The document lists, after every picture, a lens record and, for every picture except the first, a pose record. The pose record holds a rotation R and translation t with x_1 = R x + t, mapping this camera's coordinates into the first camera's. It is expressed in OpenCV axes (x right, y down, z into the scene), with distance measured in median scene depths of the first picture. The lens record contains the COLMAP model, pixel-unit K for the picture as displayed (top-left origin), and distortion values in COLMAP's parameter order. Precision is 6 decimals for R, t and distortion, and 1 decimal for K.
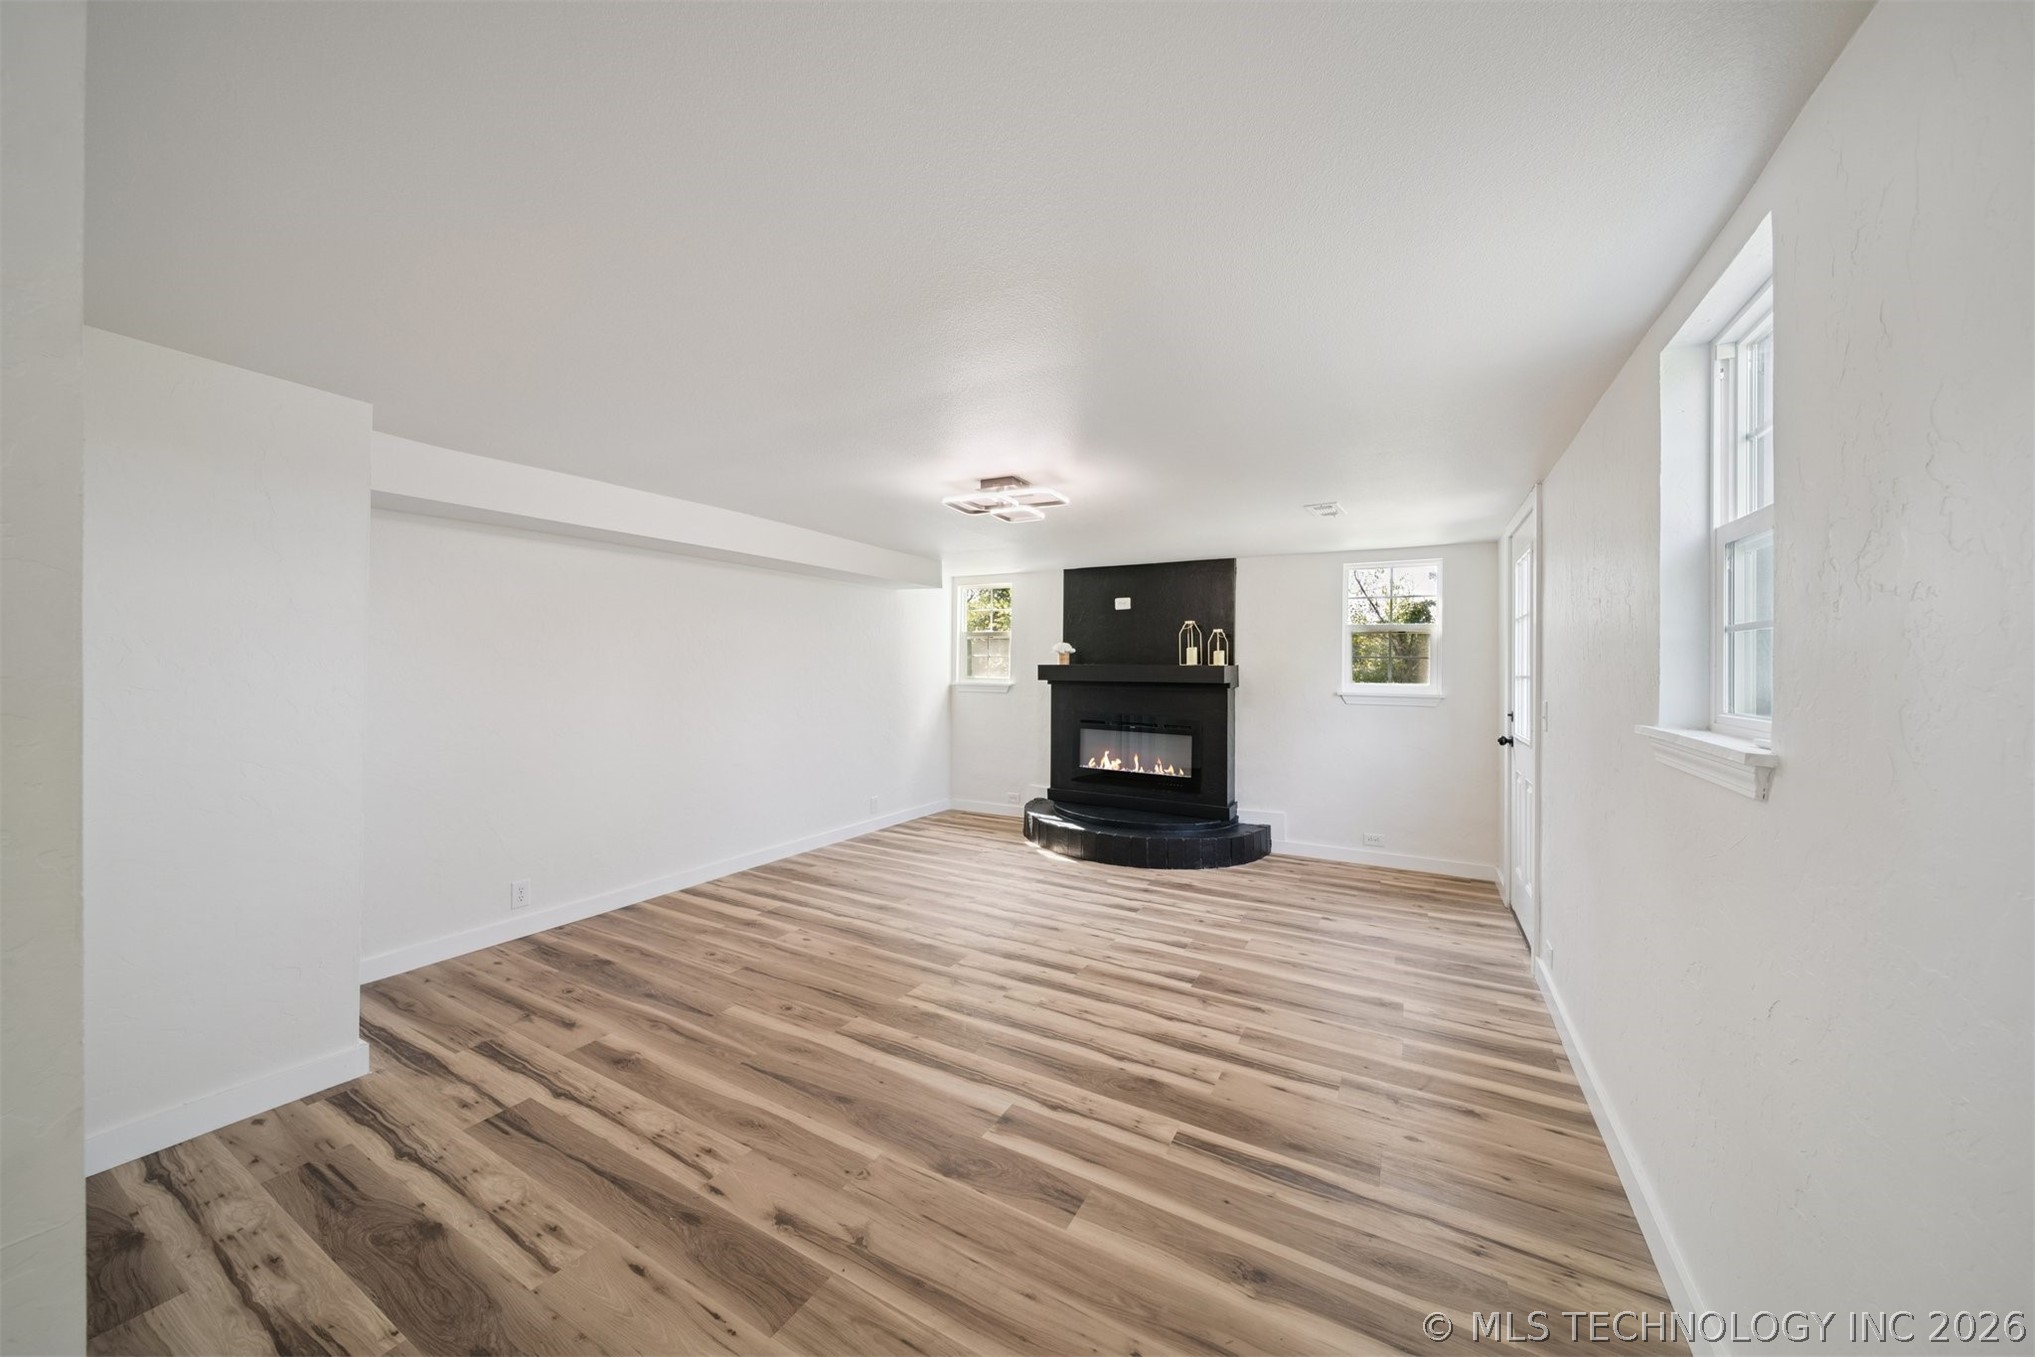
lens RADIAL K [[715.9, 0, 999.0], [0, 715.9, 670.5], [0, 0, 1]] dist [-0.000974, -0.000297]
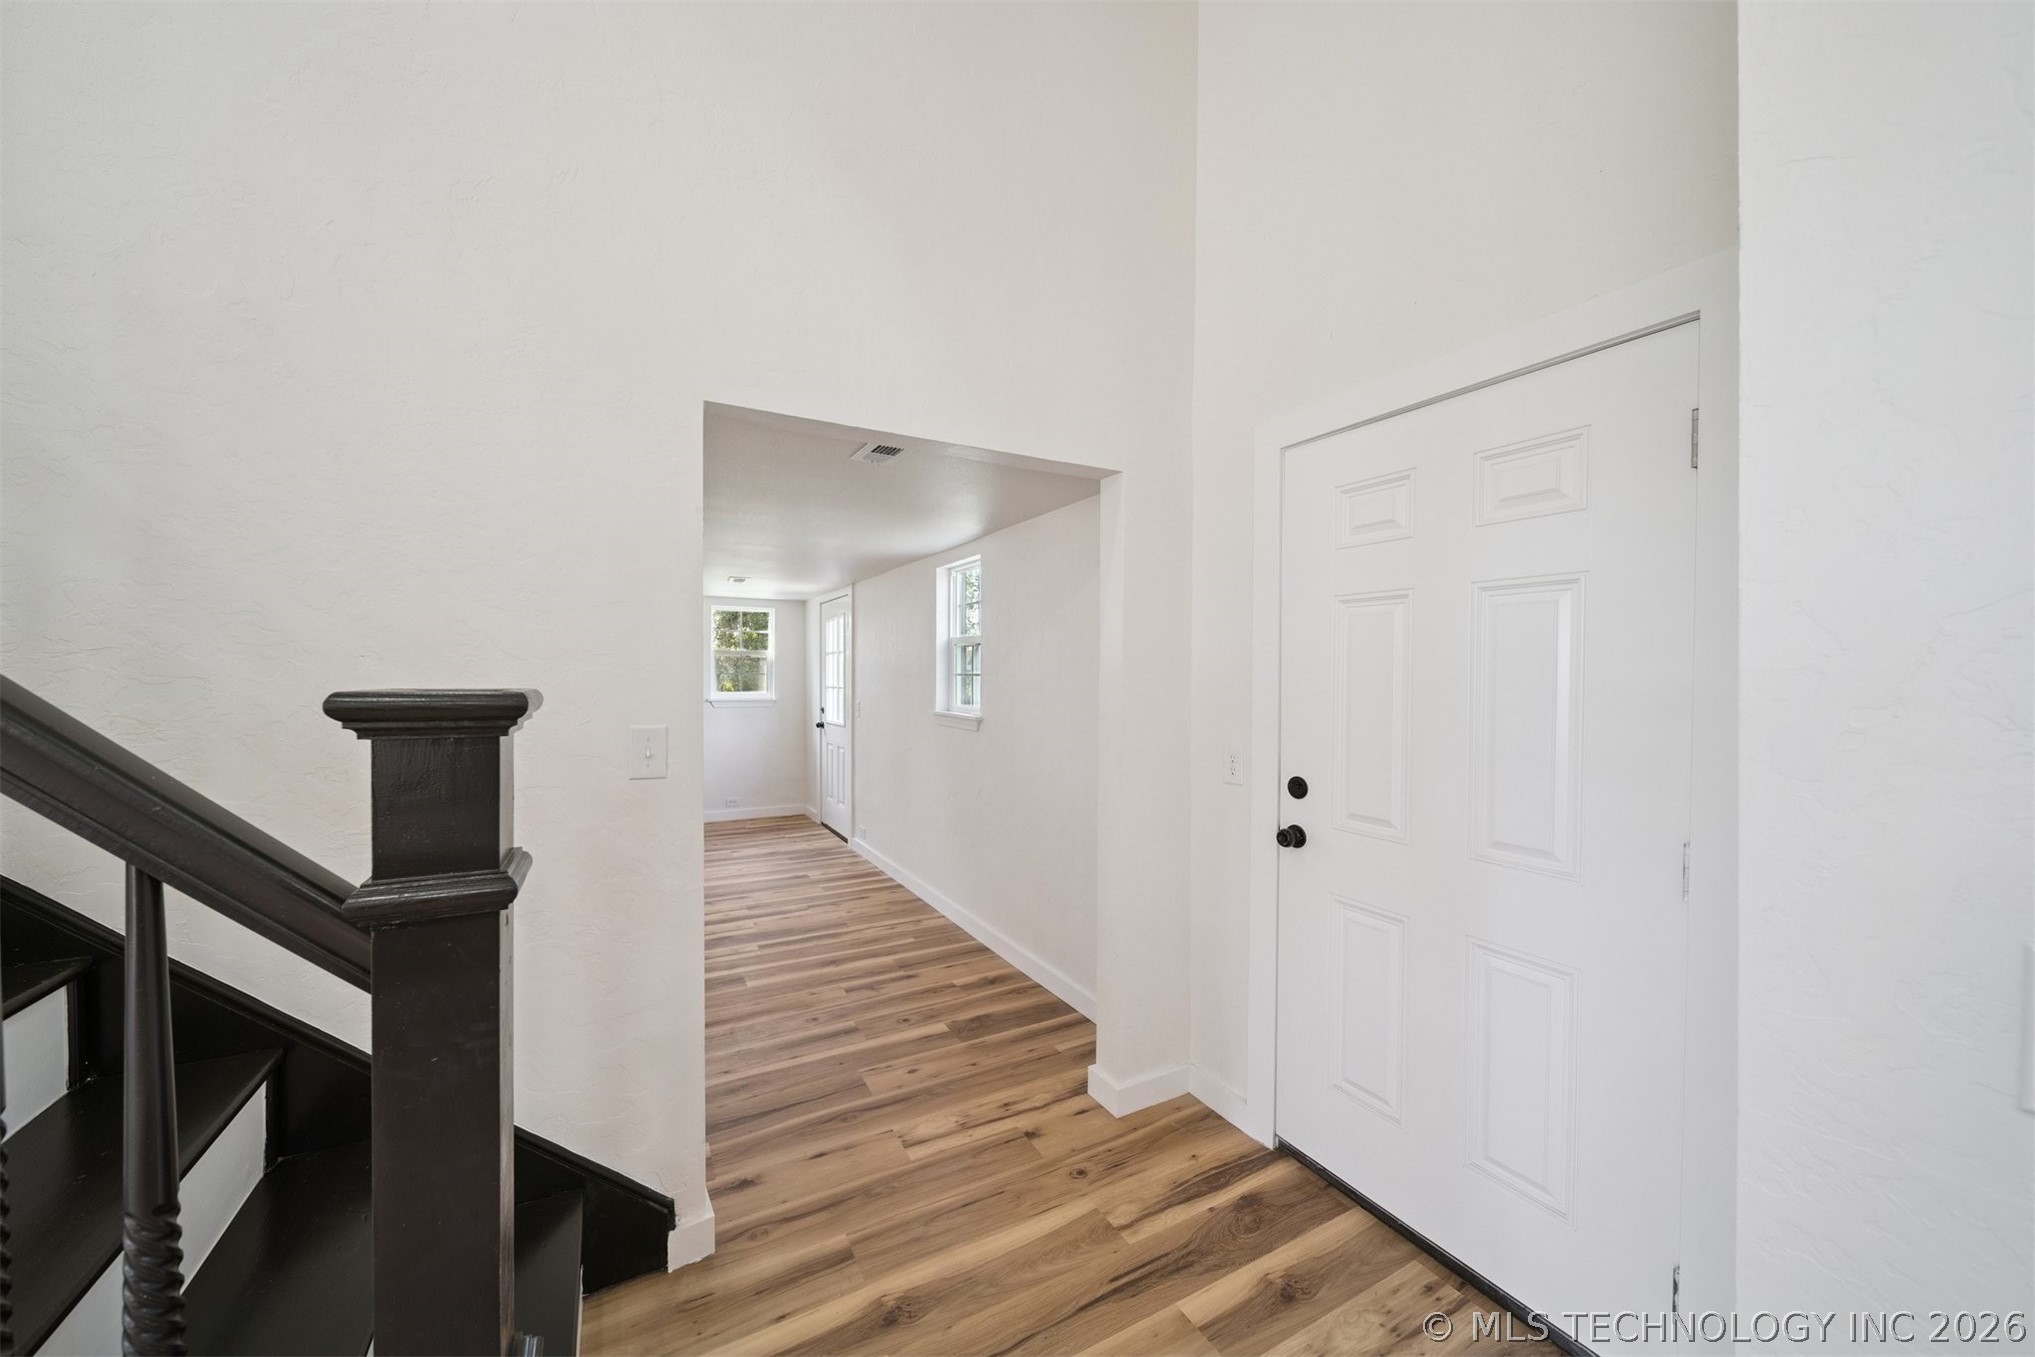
lens RADIAL K [[715.9, 0, 999.0], [0, 715.9, 670.5], [0, 0, 1]] dist [-0.000974, -0.000297]
pose [[0.529053, -0.000283, 0.848589, -0.811991], [0.001561, 0.999999, -0.000640, -0.045636], [-0.848587, 0.001664, 0.529053, -0.407223]]
